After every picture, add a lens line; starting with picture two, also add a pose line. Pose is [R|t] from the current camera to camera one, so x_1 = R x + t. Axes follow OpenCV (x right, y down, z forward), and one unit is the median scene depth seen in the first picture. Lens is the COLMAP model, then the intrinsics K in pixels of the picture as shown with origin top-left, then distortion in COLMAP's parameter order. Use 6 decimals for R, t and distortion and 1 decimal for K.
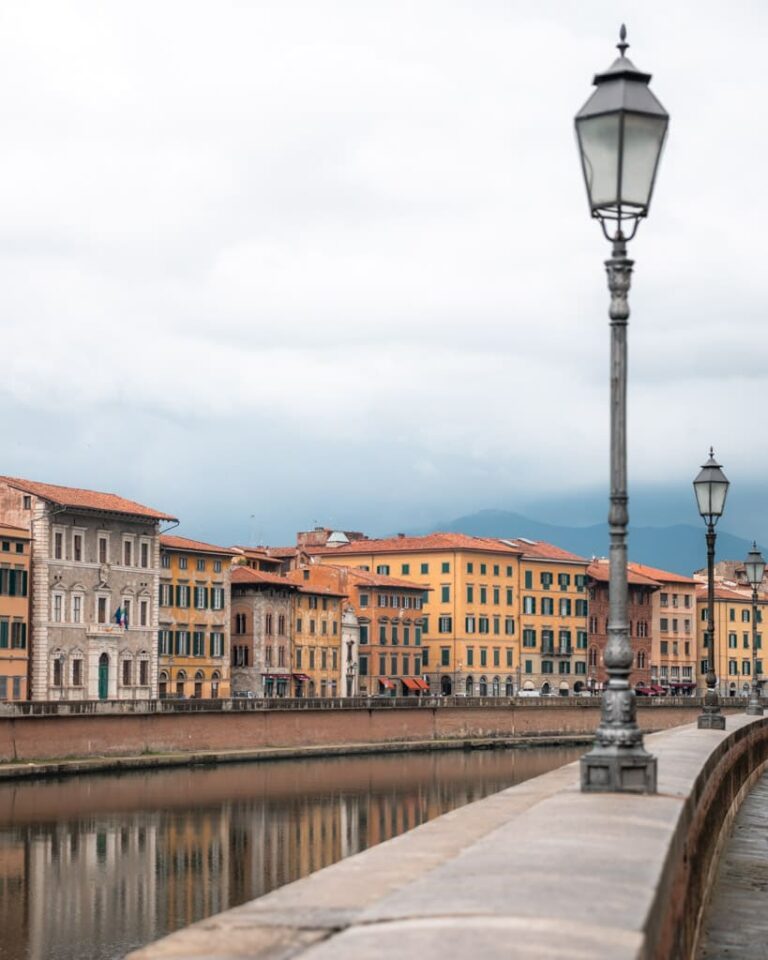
lens RADIAL K [[2209.6, 0, 383.3], [0, 2209.6, 556.6], [0, 0, 1]] dist [0.139742, 0.352415]
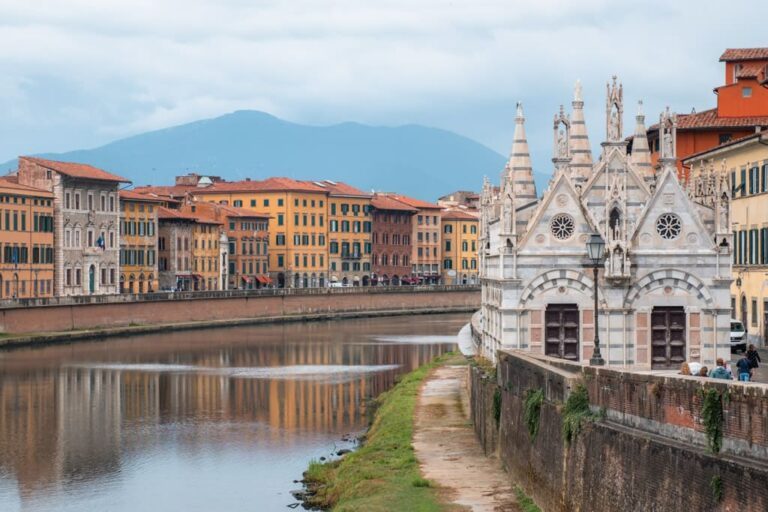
lens RADIAL K [[1971.1, 0, 384.0], [0, 1971.1, 256.0], [0, 0, 1]] dist [-0.029444, -0.201529]
pose [[0.992648, -0.008038, 0.120766, -0.072023], [0.001643, 0.998595, 0.052959, -0.032968], [-0.121022, -0.052371, 0.991267, -0.390770]]
